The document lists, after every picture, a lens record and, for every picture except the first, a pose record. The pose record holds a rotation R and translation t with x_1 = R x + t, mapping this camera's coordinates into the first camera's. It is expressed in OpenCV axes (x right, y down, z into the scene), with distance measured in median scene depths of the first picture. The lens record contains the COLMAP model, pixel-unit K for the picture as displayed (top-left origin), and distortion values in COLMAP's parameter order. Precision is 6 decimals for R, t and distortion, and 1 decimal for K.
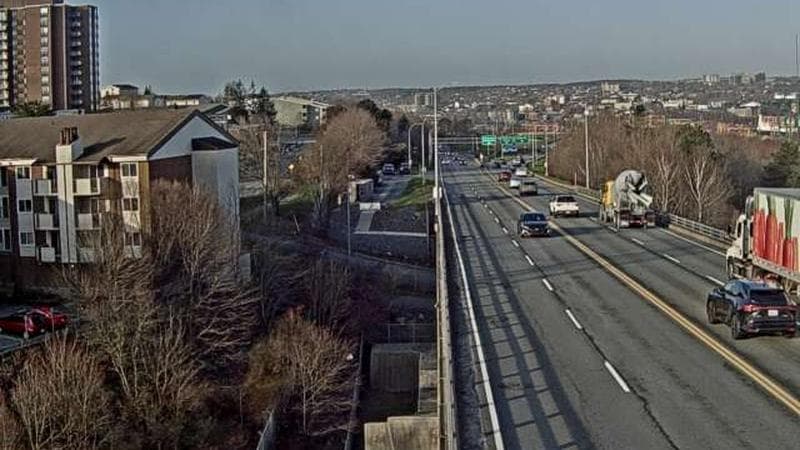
lens RADIAL K [[848.1, 0, 400.0], [0, 848.1, 225.0], [0, 0, 1]] dist [0.005901, 0.014025]
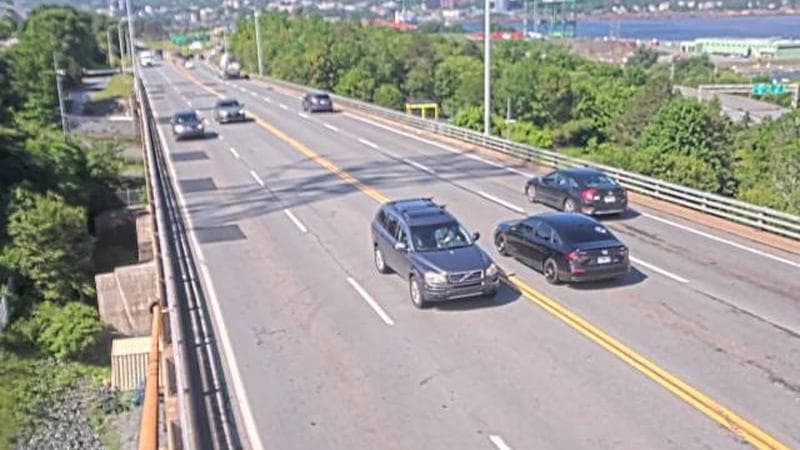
lens RADIAL K [[848.1, 0, 400.0], [0, 848.1, 225.0], [0, 0, 1]] dist [0.005901, 0.014025]
pose [[0.942380, -0.101809, 0.318676, -0.010671], [0.064148, 0.989884, 0.126546, 0.032173], [-0.328336, -0.098813, 0.939378, -0.292441]]
